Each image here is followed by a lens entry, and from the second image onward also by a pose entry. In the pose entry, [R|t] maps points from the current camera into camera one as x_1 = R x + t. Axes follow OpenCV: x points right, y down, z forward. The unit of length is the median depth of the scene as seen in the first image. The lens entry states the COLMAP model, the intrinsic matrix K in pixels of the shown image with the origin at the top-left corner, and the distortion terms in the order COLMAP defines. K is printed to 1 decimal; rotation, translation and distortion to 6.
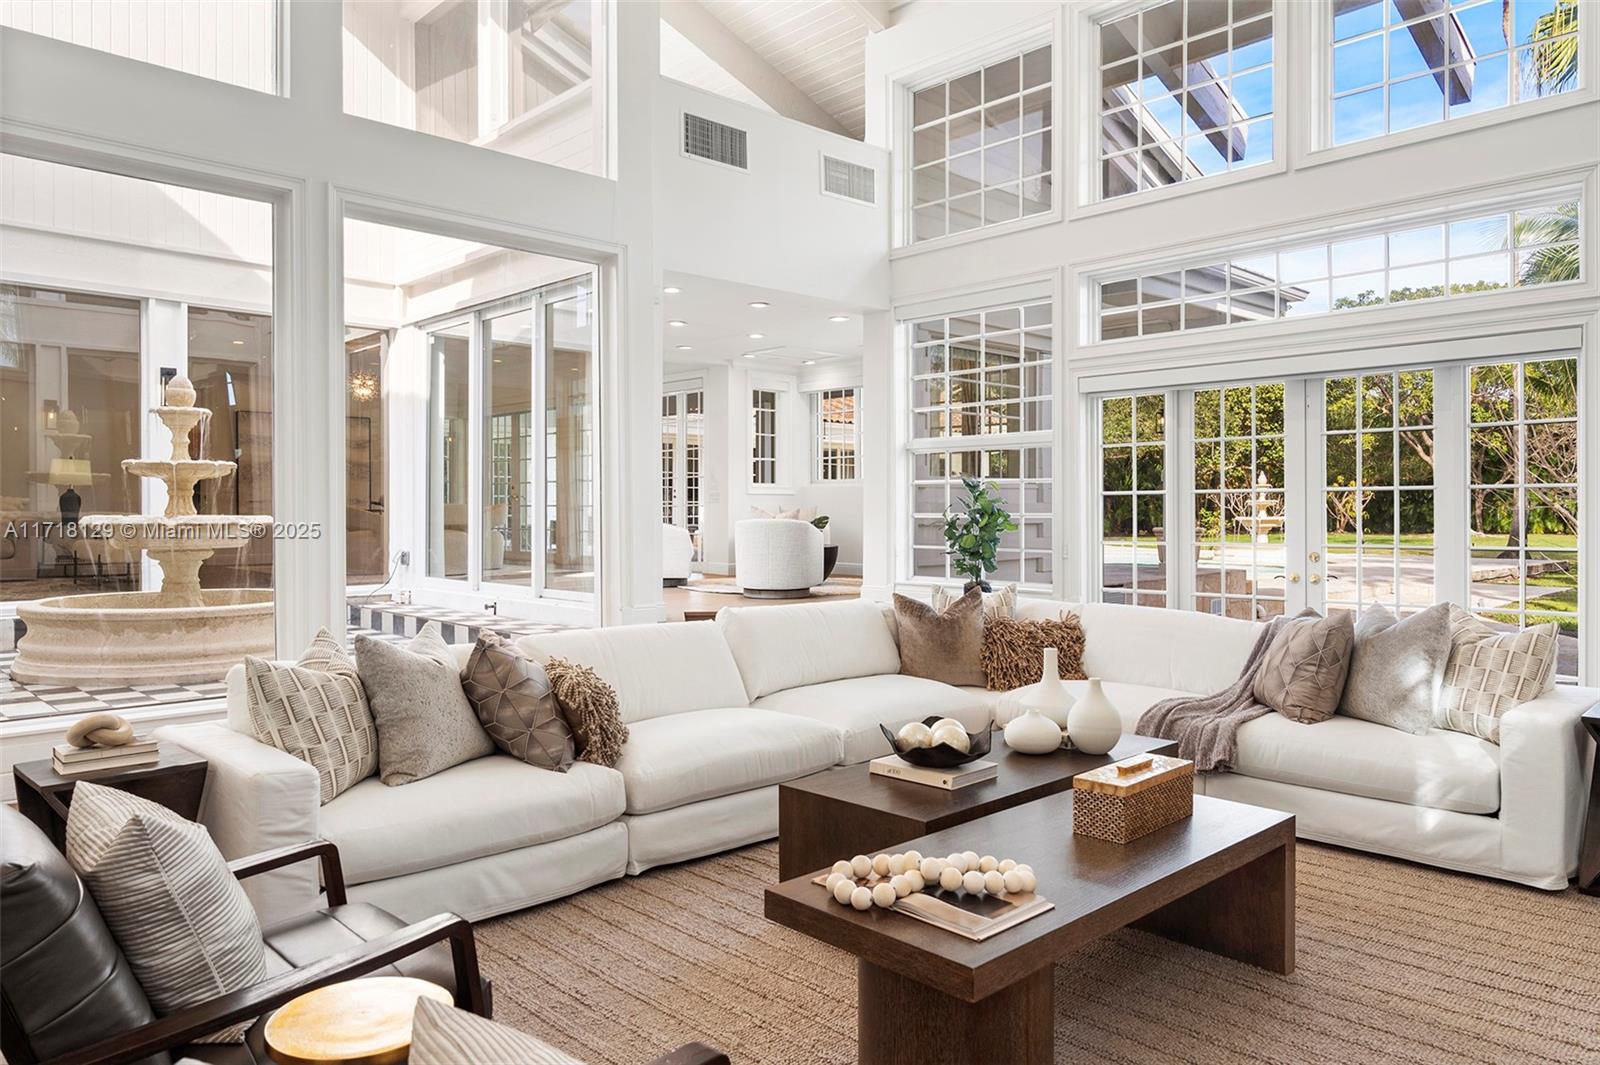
lens RADIAL K [[1092.8, 0, 798.4], [0, 1092.8, 519.0], [0, 0, 1]] dist [-0.015623, 0.009996]
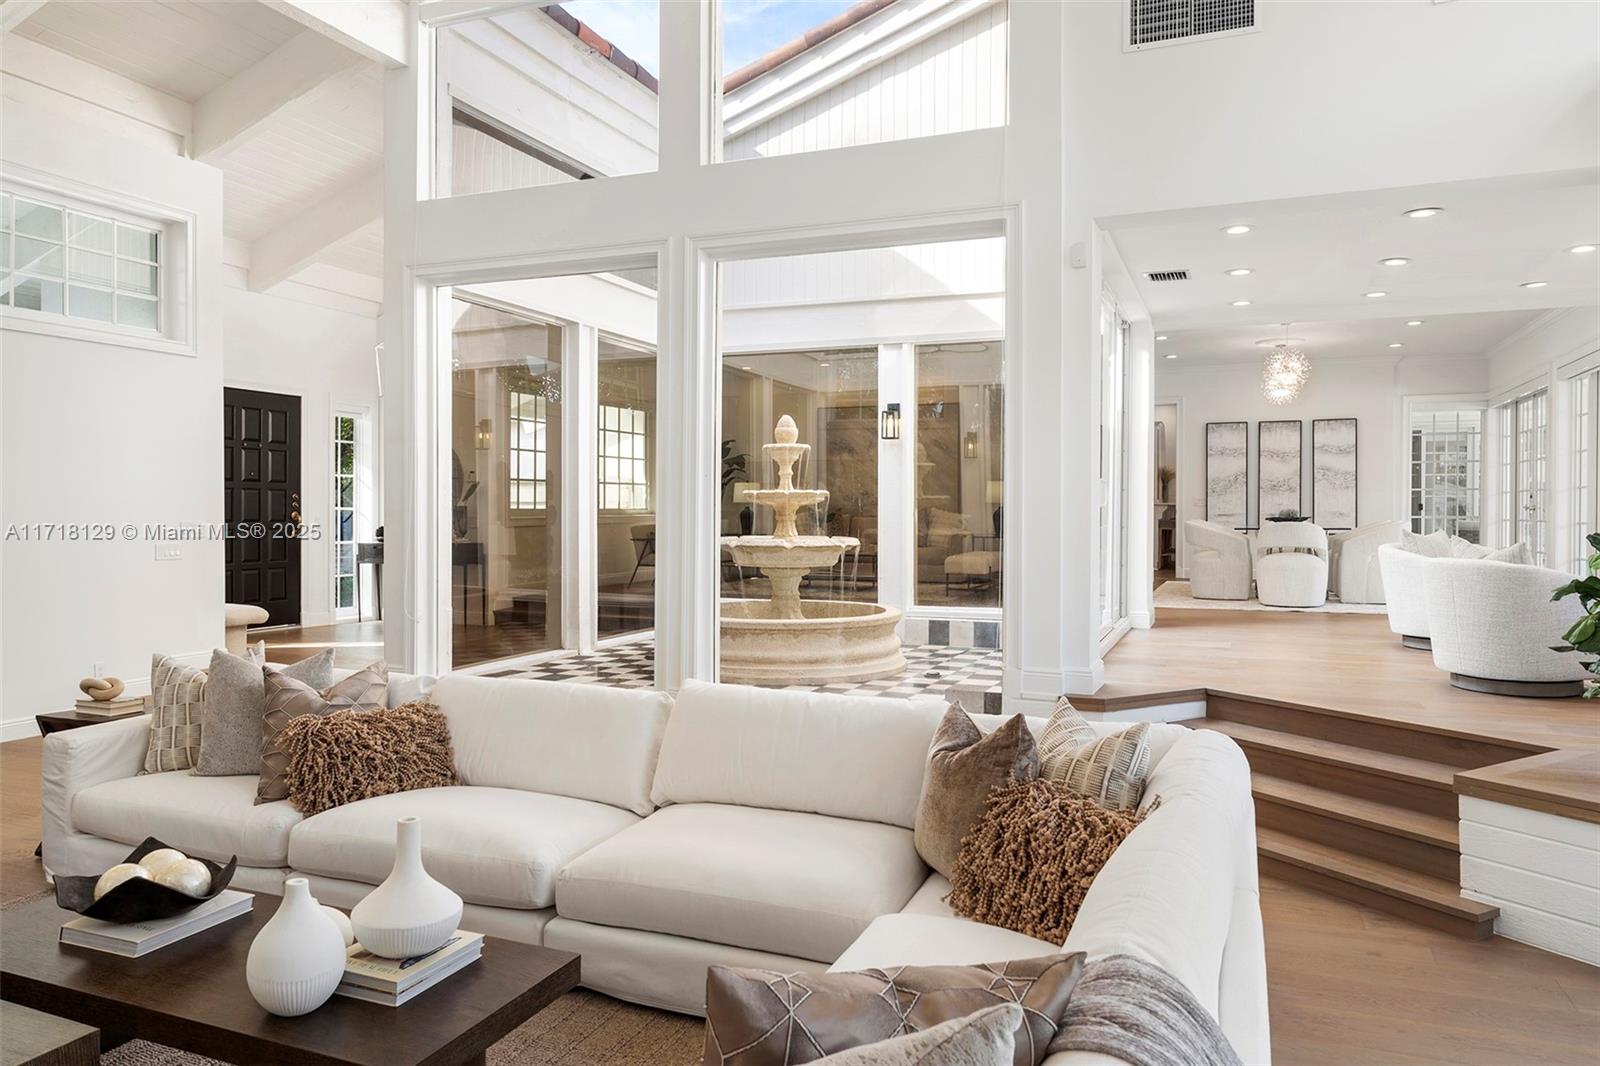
lens RADIAL K [[1092.8, 0, 797.1], [0, 1092.8, 526.8], [0, 0, 1]] dist [-0.015623, 0.009996]
pose [[0.399570, 0.011268, -0.916633, 0.423379], [-0.007641, 0.999931, 0.008961, -0.021470], [0.916671, 0.003423, 0.399629, 0.463470]]
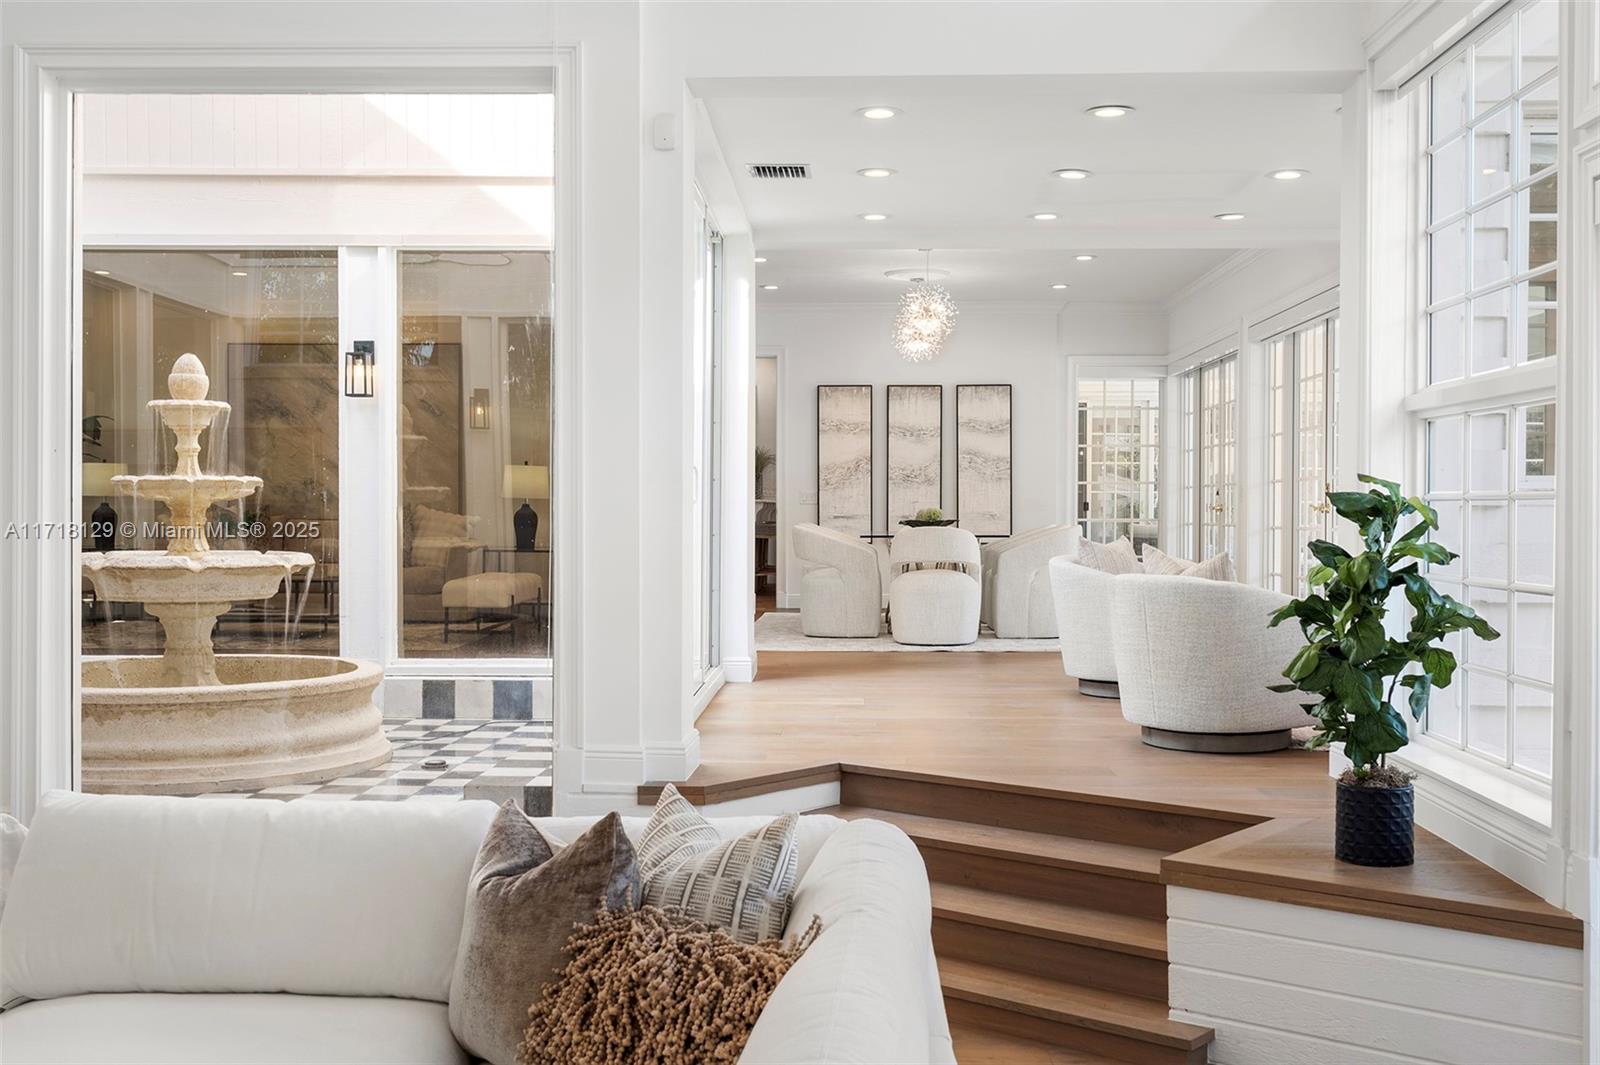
lens RADIAL K [[1675.7, 0, 804.5], [0, 1675.7, 543.7], [0, 0, 1]] dist [0.001201, 0.000000]
pose [[0.696862, 0.012948, -0.717089, 0.417641], [-0.006942, 0.999912, 0.011309, -0.021034], [0.717172, -0.002903, 0.696890, 0.446760]]
